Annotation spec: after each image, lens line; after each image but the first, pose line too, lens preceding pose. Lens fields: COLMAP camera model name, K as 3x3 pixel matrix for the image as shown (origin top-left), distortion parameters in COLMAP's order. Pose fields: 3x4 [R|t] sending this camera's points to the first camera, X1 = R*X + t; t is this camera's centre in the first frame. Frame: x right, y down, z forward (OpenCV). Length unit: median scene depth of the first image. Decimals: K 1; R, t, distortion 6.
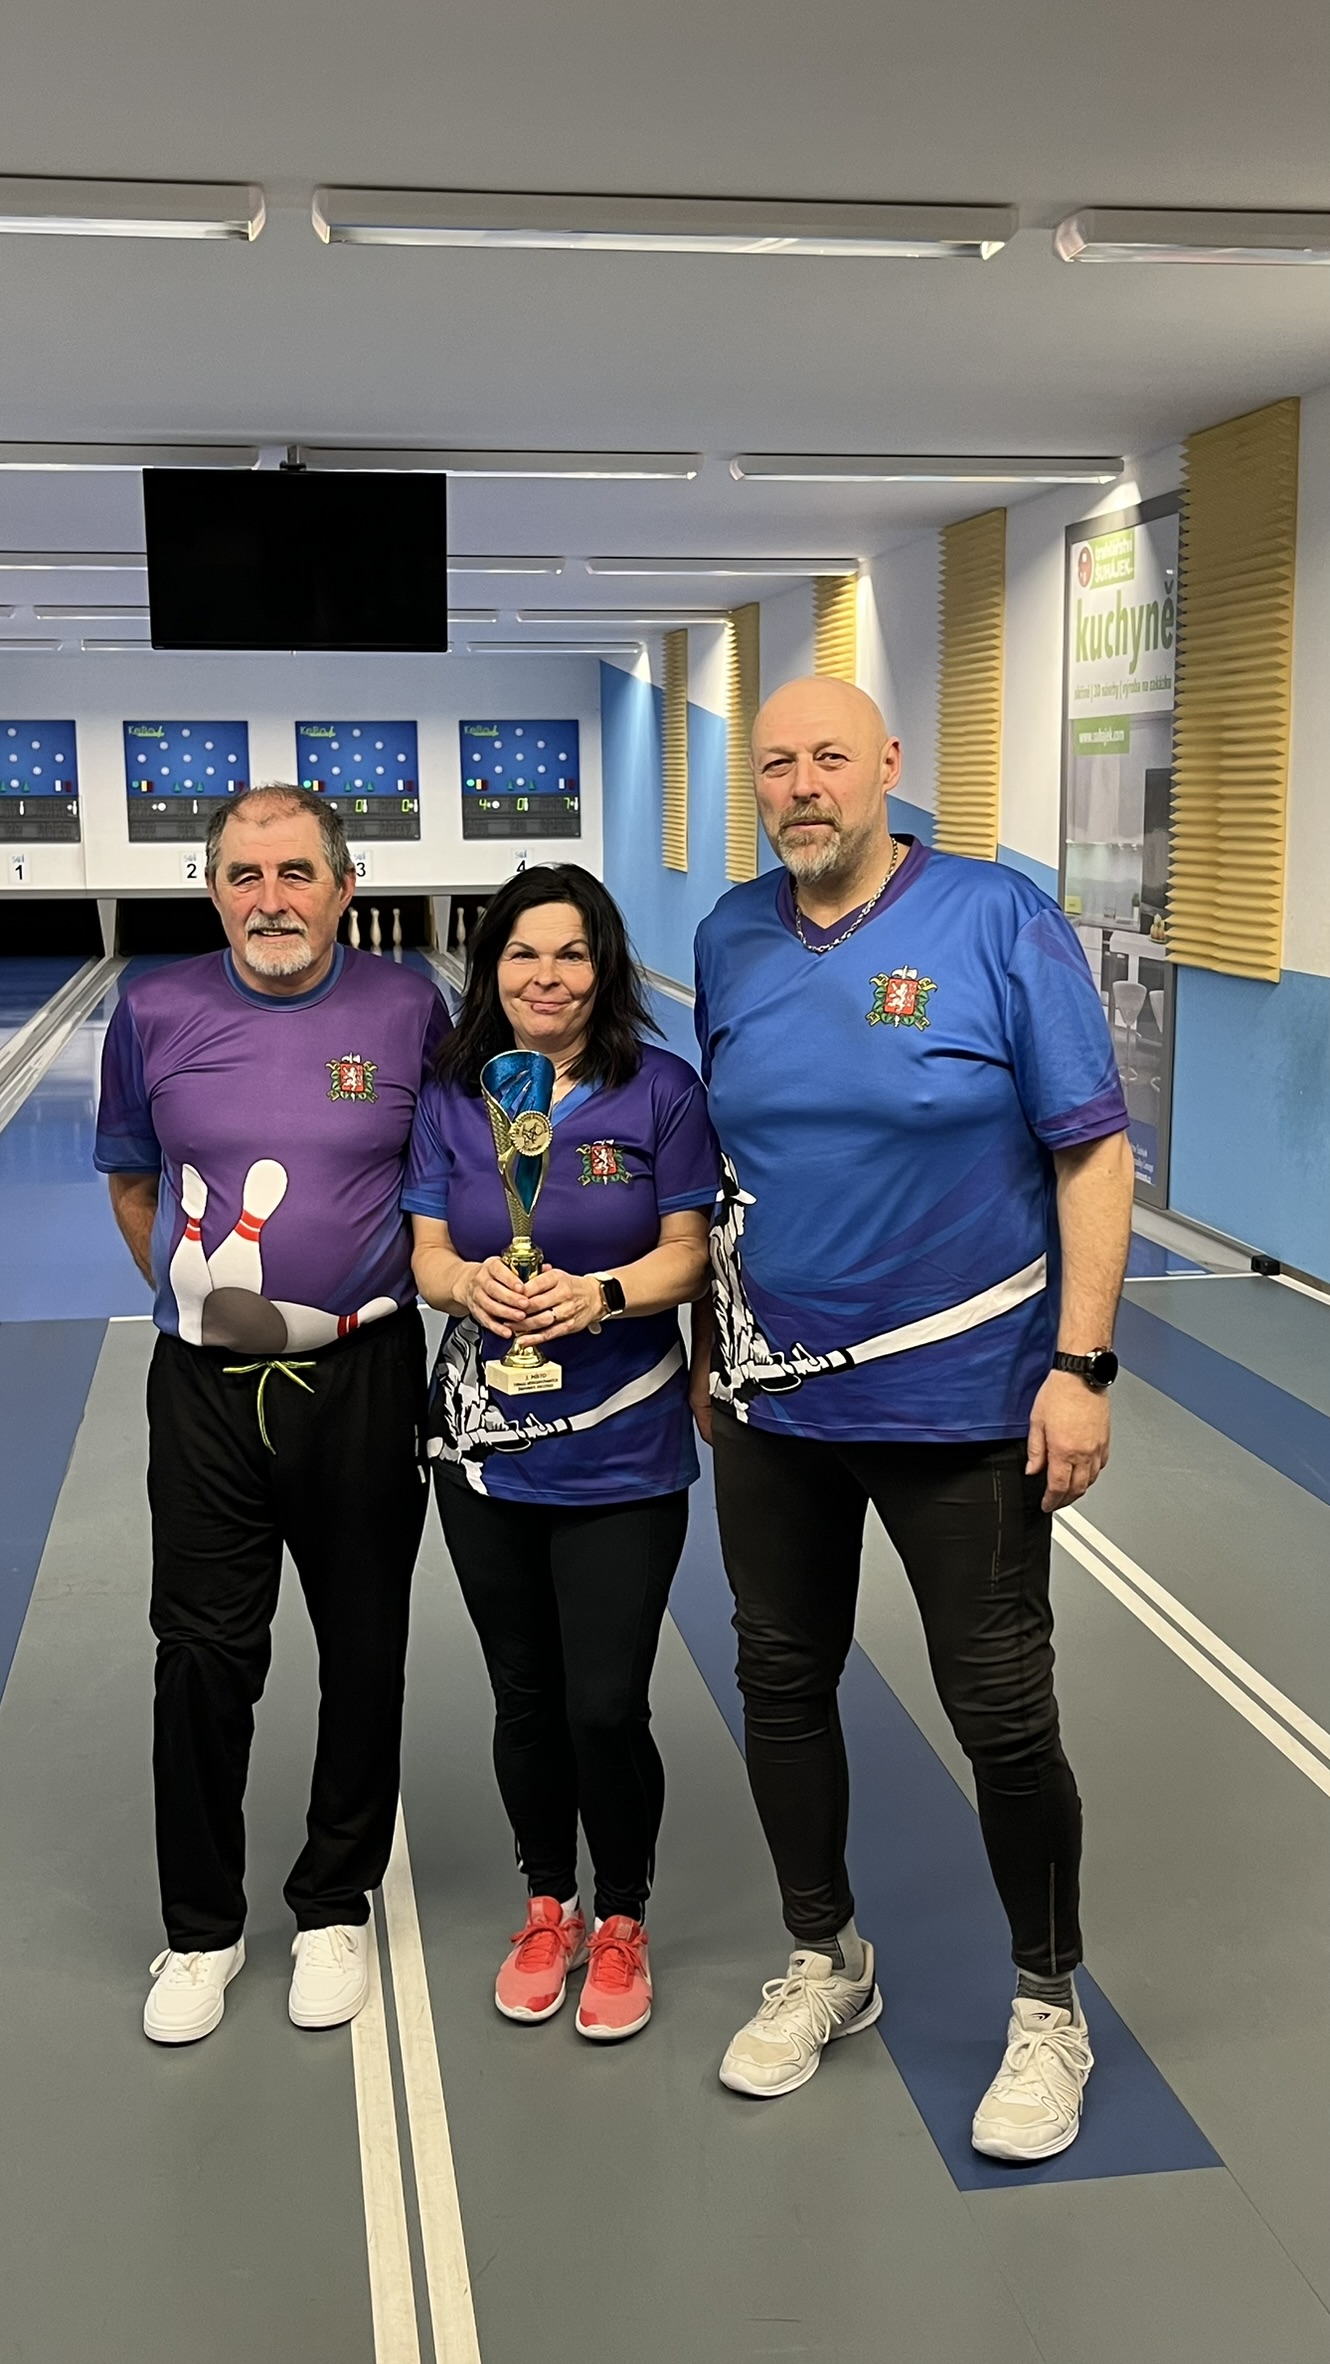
lens RADIAL K [[2432.4, 0, 647.1], [0, 2432.4, 1211.6], [0, 0, 1]] dist [0.051958, 0.000000]
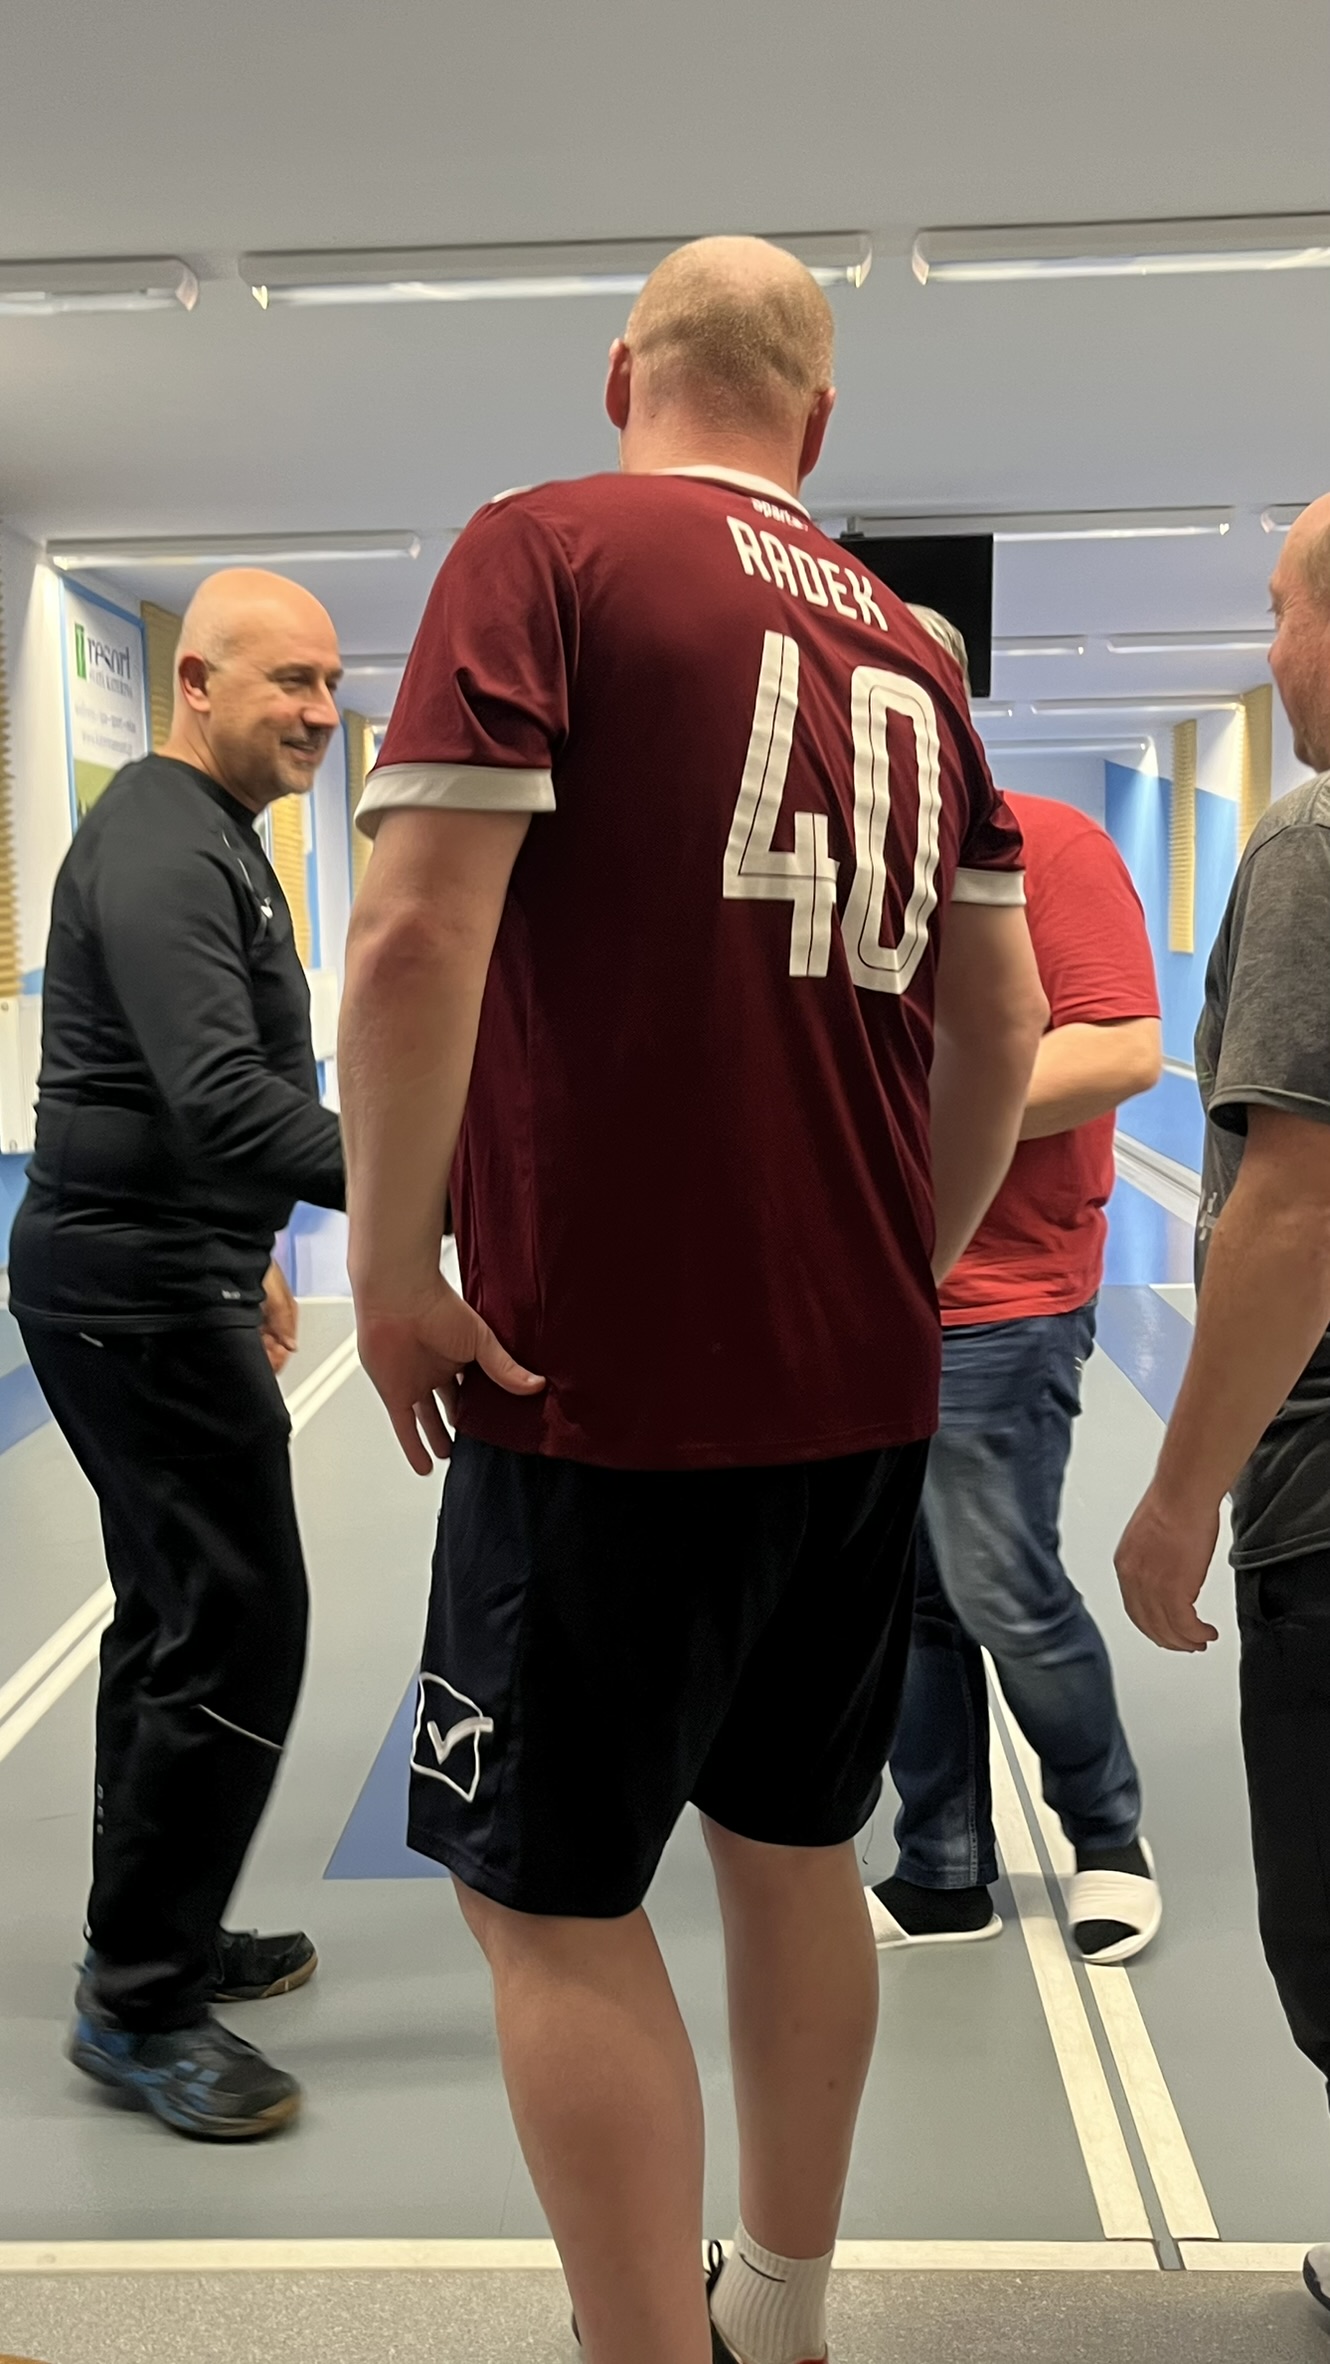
lens RADIAL K [[2373.6, 0, 671.0], [0, 2373.6, 1218.6], [0, 0, 1]] dist [0.063560, 0.000000]
pose [[0.981761, 0.007405, -0.189973, -0.014973], [-0.016744, 0.998726, -0.047604, 0.043897], [0.189379, 0.049917, 0.980634, -0.041646]]
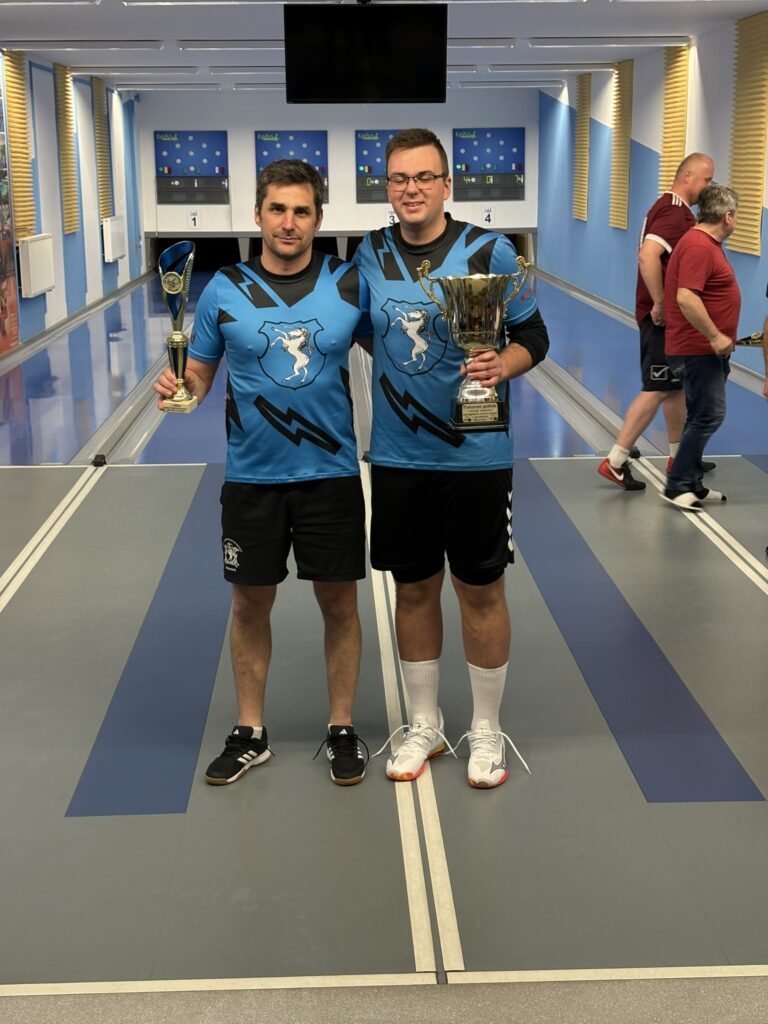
lens RADIAL K [[1531.5, 0, 378.6], [0, 1531.5, 505.5], [0, 0, 1]] dist [0.083842, 0.000000]
pose [[0.992458, 0.023604, -0.120295, 0.011327], [-0.017981, 0.998704, 0.047613, 0.013146], [0.121263, -0.045091, 0.991596, -0.130608]]
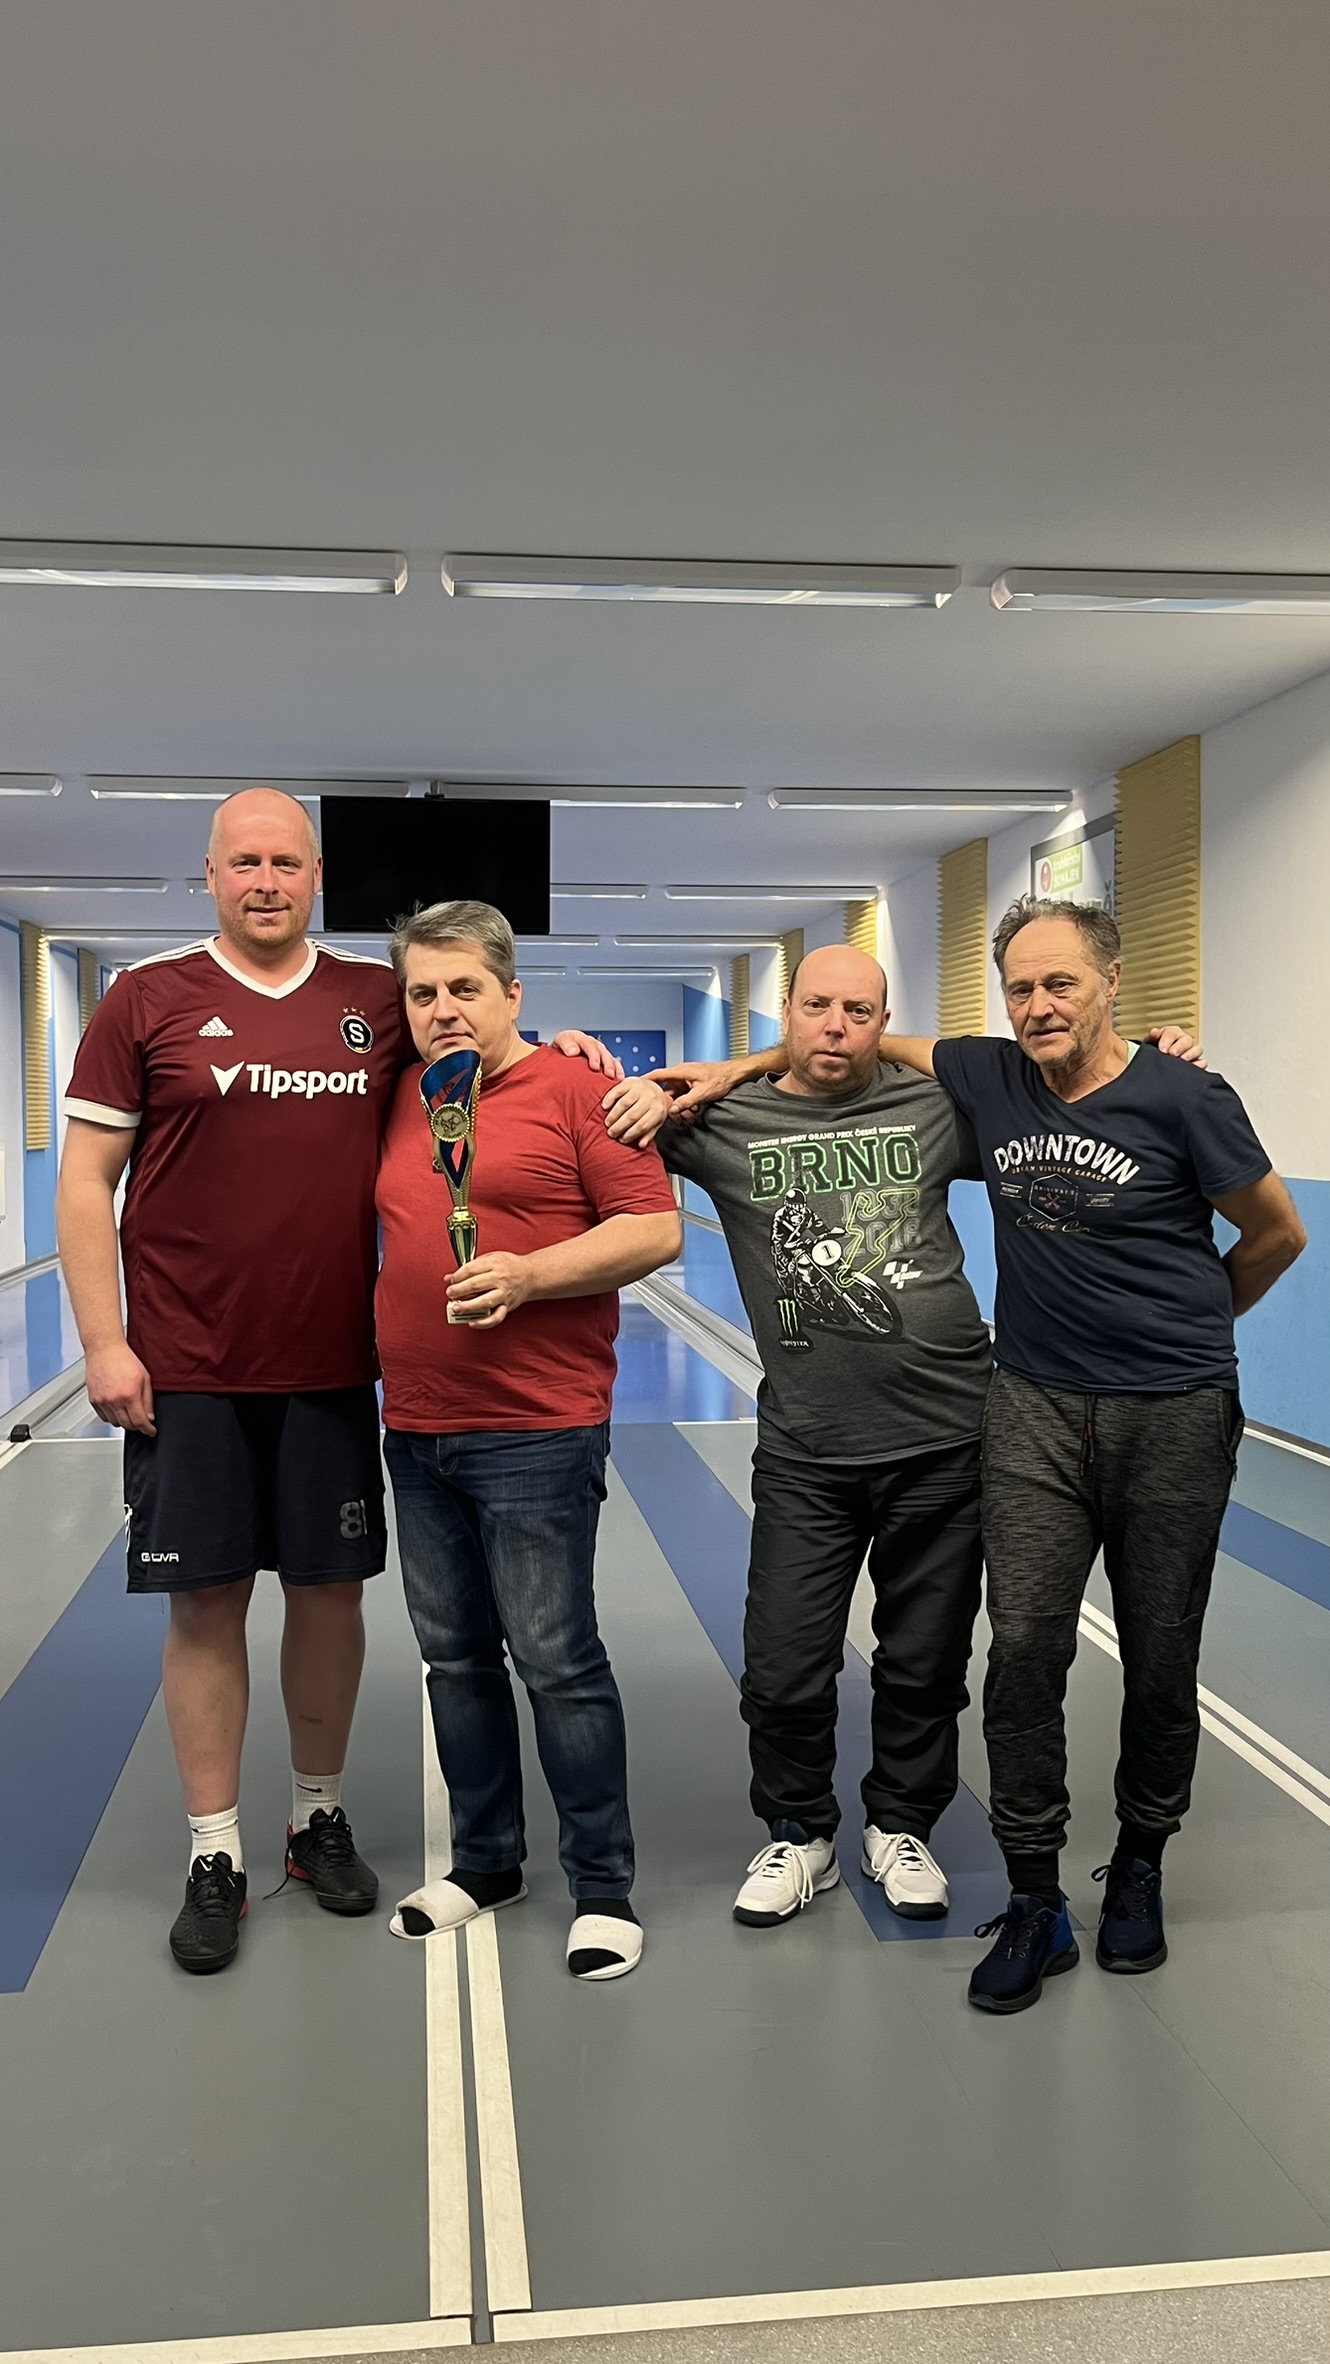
lens RADIAL K [[1999.0, 0, 655.6], [0, 1999.0, 1212.7], [0, 0, 1]] dist [0.068084, -0.056646]
pose [[0.999308, 0.004460, -0.036924, 0.012414], [-0.008926, 0.992528, -0.121689, 0.039326], [0.036105, 0.121935, 0.991881, -0.031834]]
